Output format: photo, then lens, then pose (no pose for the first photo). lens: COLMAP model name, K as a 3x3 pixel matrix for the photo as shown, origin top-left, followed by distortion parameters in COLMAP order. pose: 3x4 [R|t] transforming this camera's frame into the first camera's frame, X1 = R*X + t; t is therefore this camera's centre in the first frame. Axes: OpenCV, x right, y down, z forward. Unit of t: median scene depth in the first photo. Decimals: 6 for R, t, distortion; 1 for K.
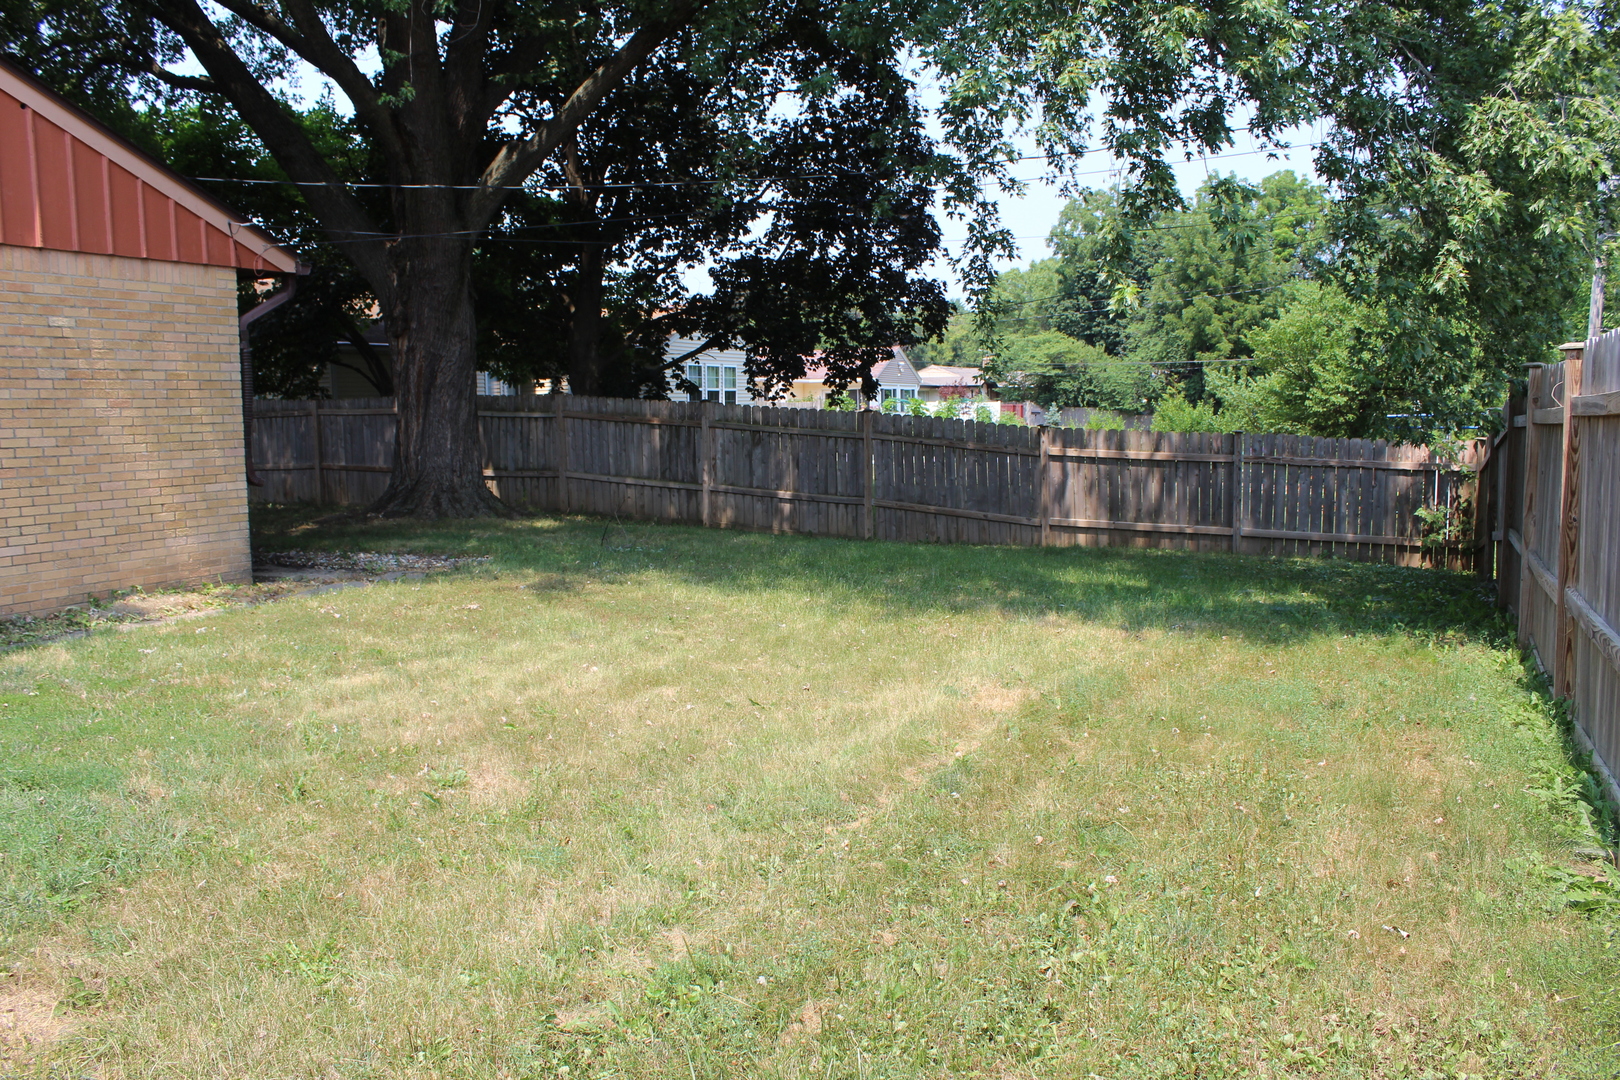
lens RADIAL K [[1335.6, 0, 803.2], [0, 1335.6, 550.4], [0, 0, 1]] dist [-0.165921, 0.145281]
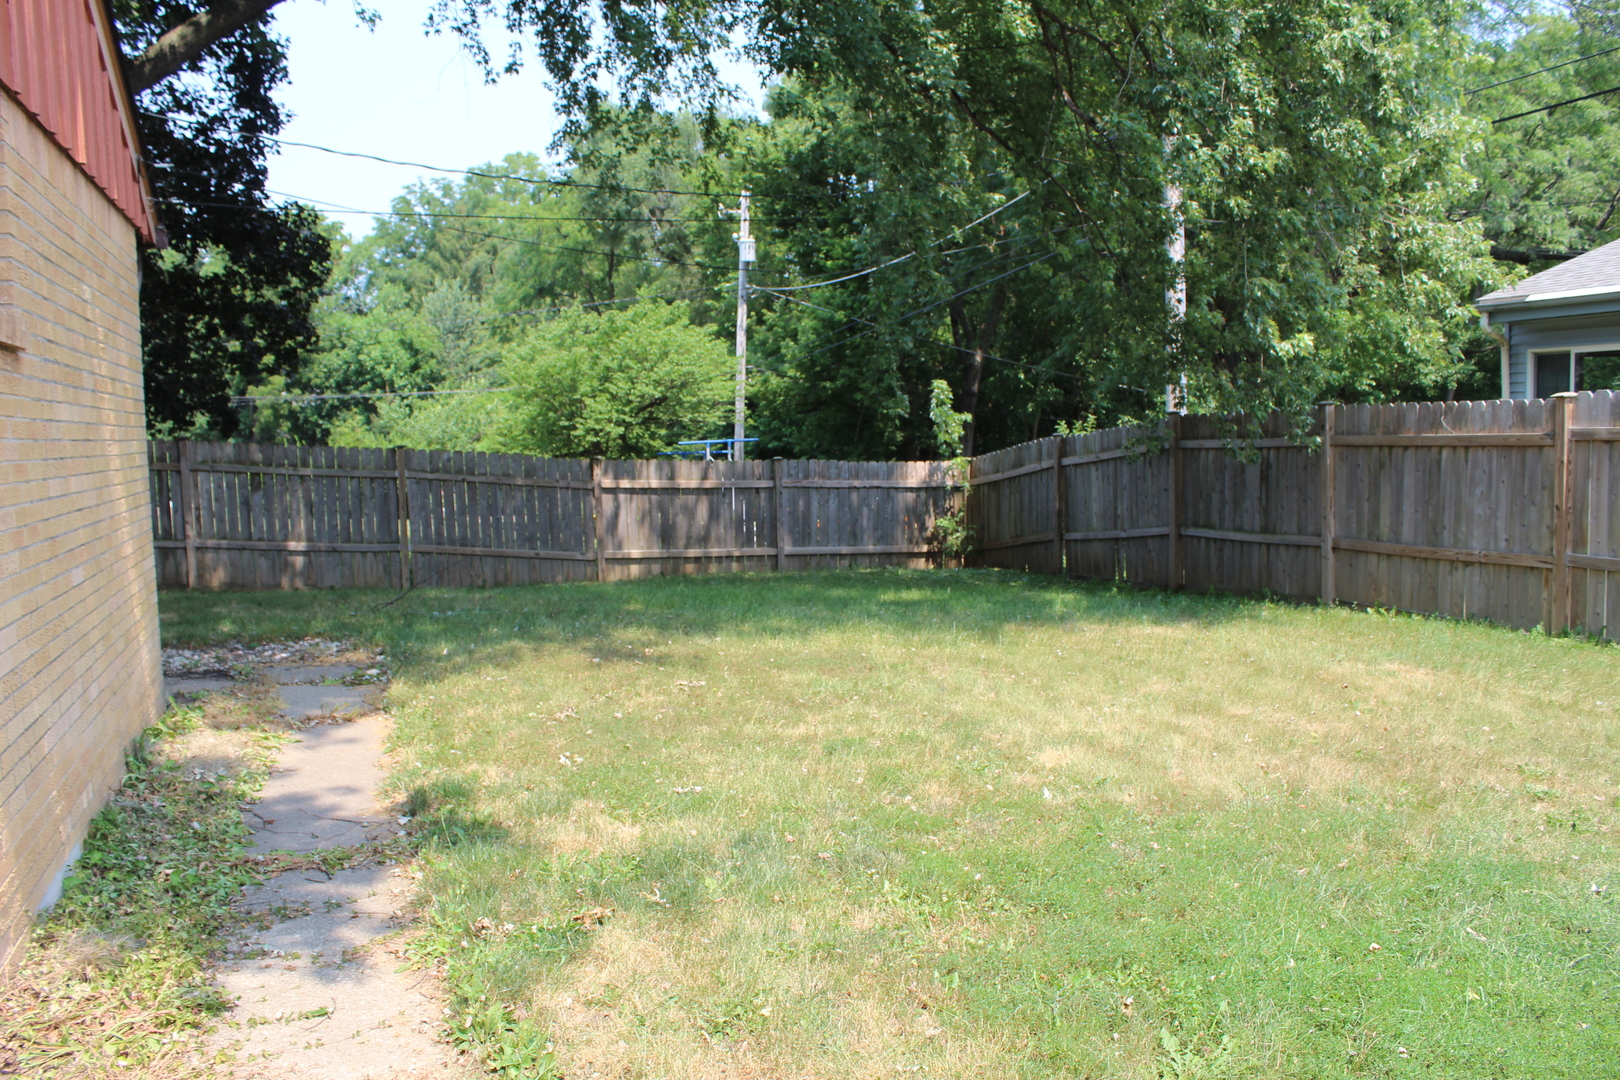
lens RADIAL K [[1335.6, 0, 803.2], [0, 1335.6, 550.4], [0, 0, 1]] dist [-0.165921, 0.145281]
pose [[0.729608, -0.064488, 0.680818, -0.384353], [0.082252, 0.996592, 0.006252, -0.019165], [-0.678901, 0.051437, 0.732426, 0.175950]]
